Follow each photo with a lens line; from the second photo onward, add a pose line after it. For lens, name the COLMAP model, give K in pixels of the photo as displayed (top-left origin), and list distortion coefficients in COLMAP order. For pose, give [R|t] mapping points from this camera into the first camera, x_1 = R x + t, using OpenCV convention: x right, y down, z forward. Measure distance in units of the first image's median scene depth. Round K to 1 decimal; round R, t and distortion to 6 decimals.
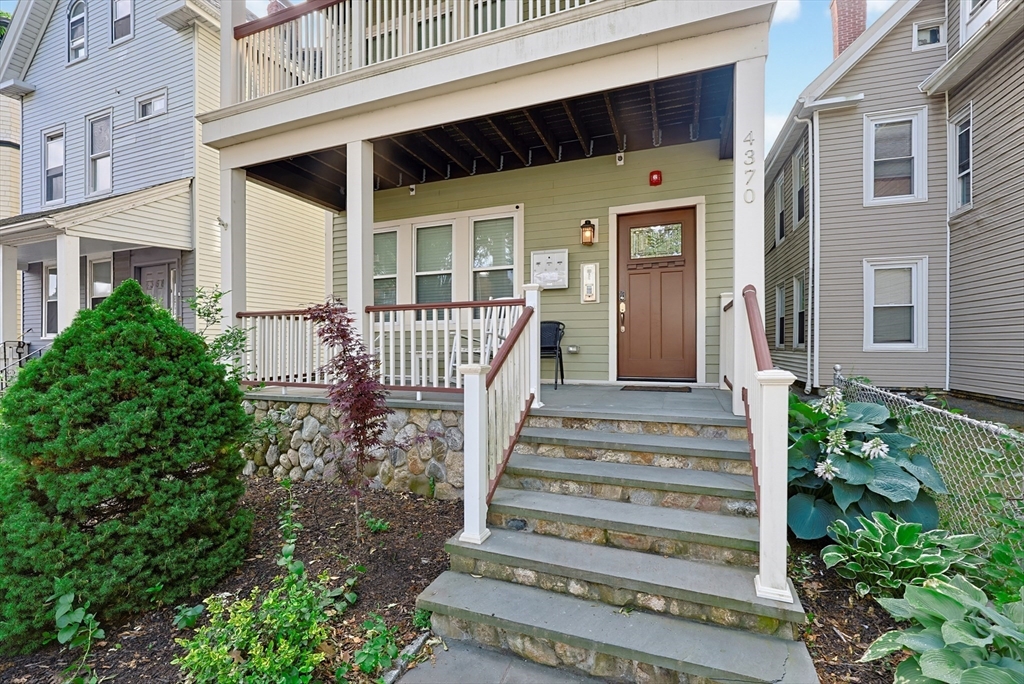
lens RADIAL K [[434.6, 0, 507.8], [0, 434.6, 343.4], [0, 0, 1]] dist [-0.002058, 0.001001]
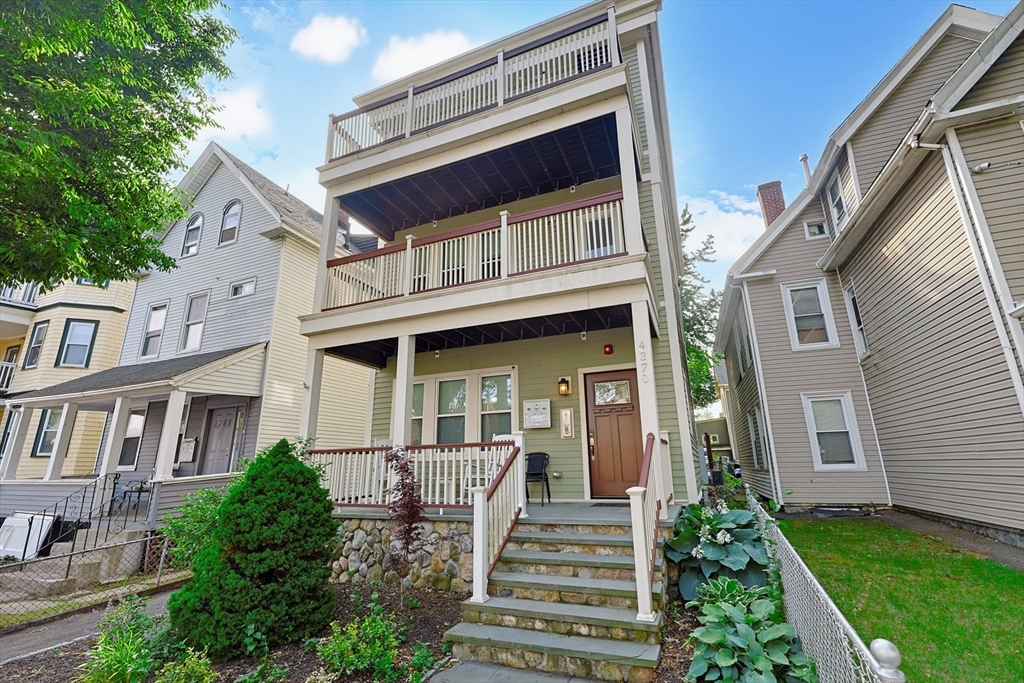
lens RADIAL K [[434.6, 0, 514.0], [0, 434.6, 344.3], [0, 0, 1]] dist [-0.002058, 0.001001]
pose [[0.999840, -0.016792, -0.006127, 0.043515], [0.014519, 0.962864, -0.269595, -0.015387], [0.010427, 0.269463, 0.962954, -0.449786]]
